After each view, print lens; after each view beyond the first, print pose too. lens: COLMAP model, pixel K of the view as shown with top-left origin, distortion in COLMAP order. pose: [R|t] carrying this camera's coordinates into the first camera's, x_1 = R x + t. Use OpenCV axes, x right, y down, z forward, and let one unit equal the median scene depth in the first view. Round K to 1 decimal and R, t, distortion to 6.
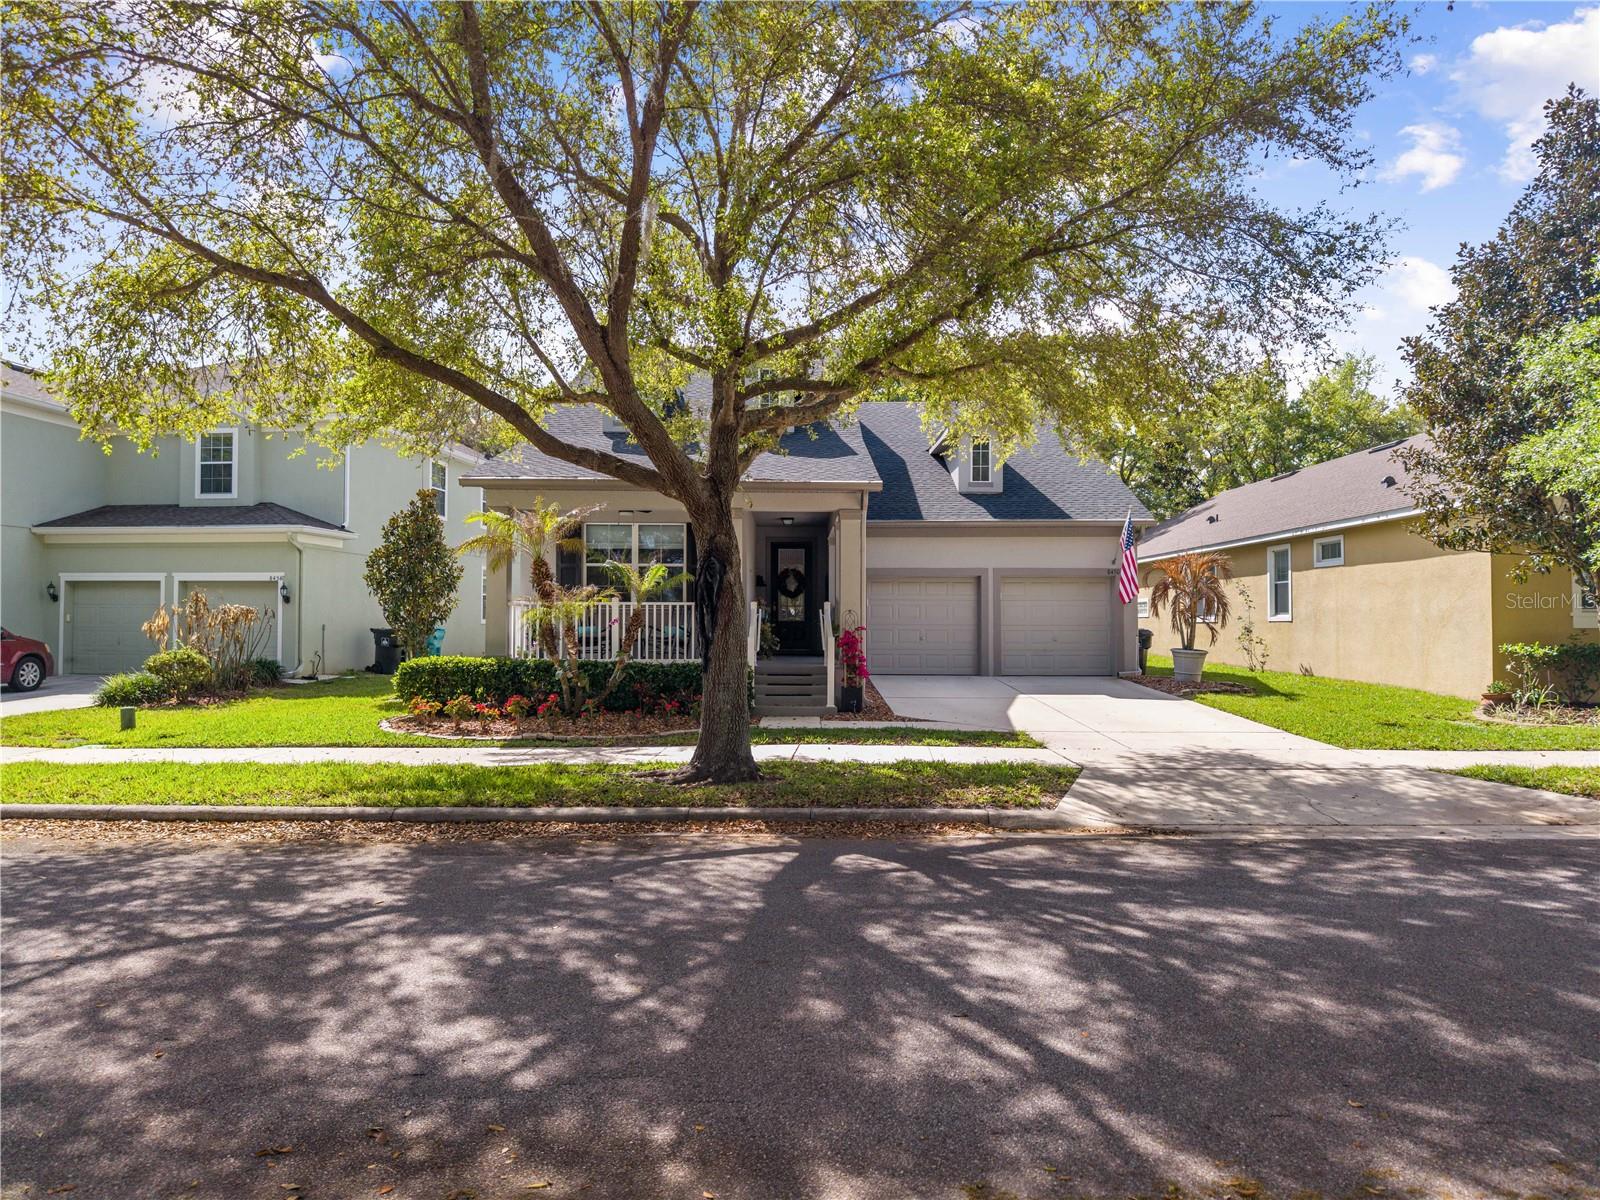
lens RADIAL K [[1059.1, 0, 801.2], [0, 1059.1, 598.0], [0, 0, 1]] dist [0.025845, -0.032120]
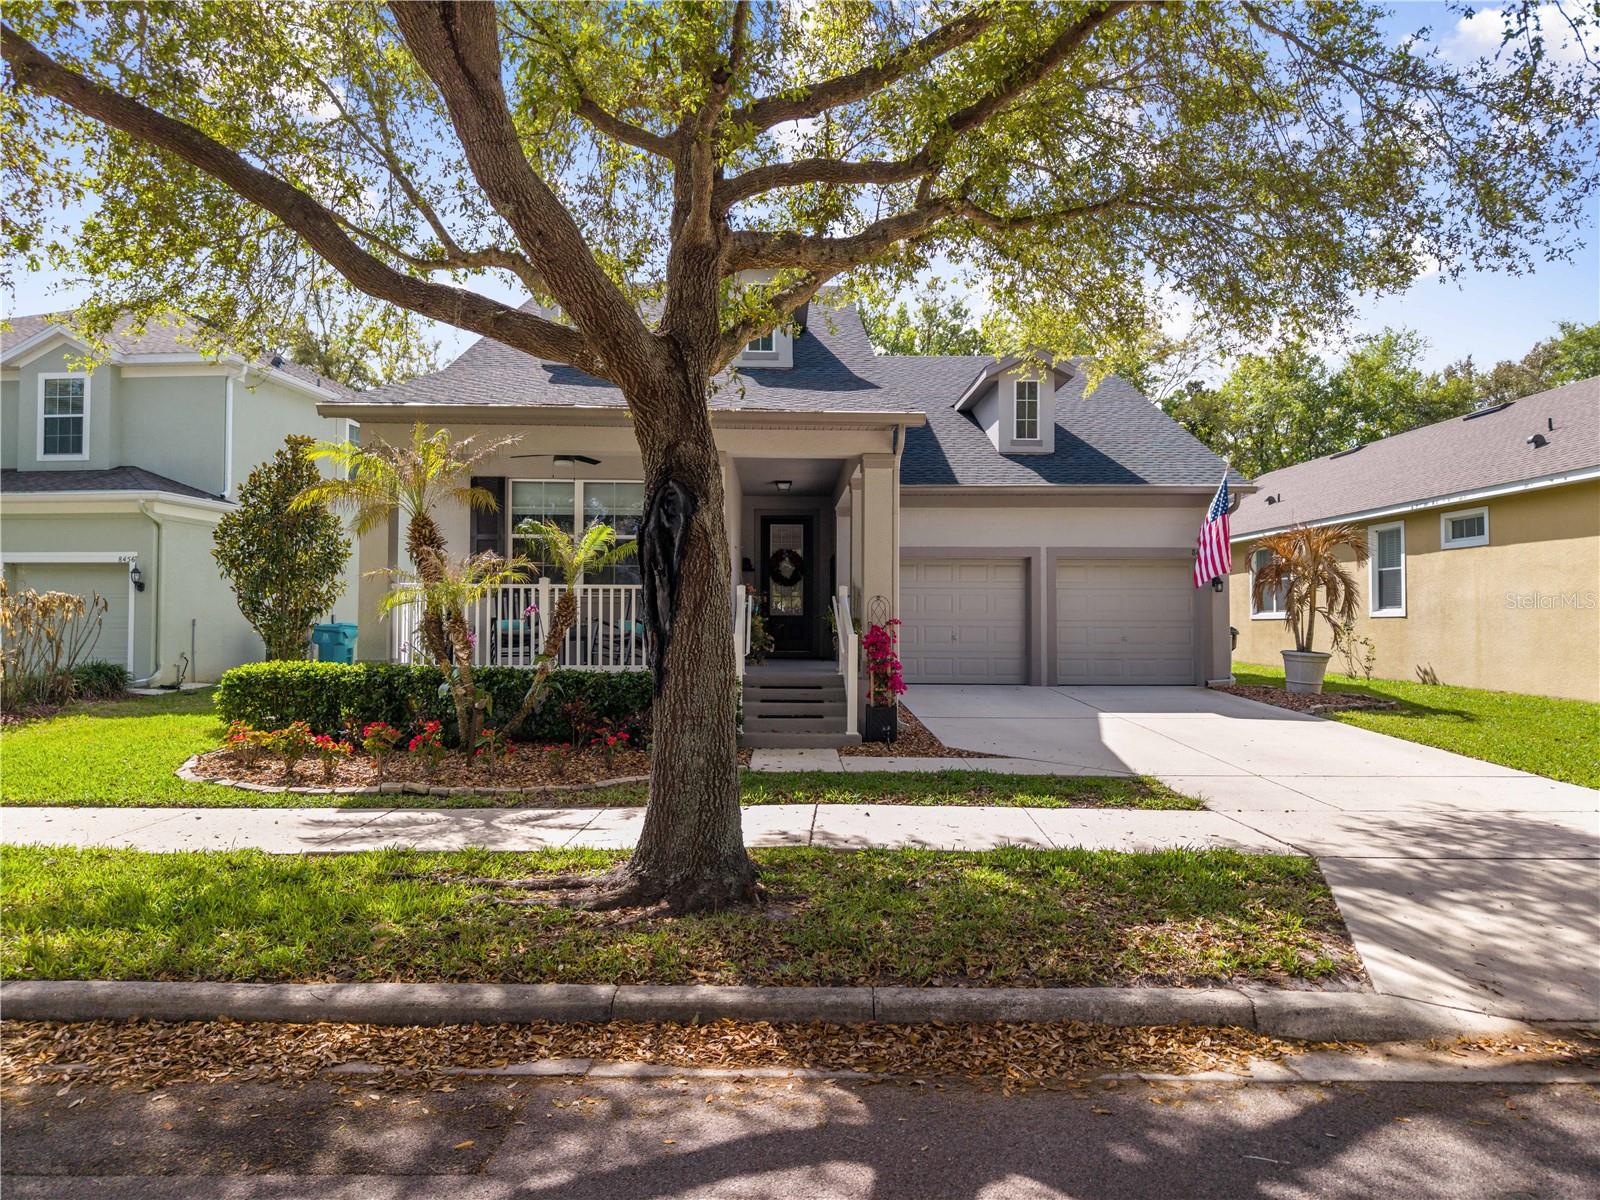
lens RADIAL K [[1059.1, 0, 793.9], [0, 1059.1, 600.3], [0, 0, 1]] dist [0.025845, -0.032120]
pose [[0.999940, 0.001567, 0.010842, -0.017379], [-0.001582, 0.999998, 0.001349, 0.013224], [-0.010840, -0.001366, 0.999940, 0.291363]]
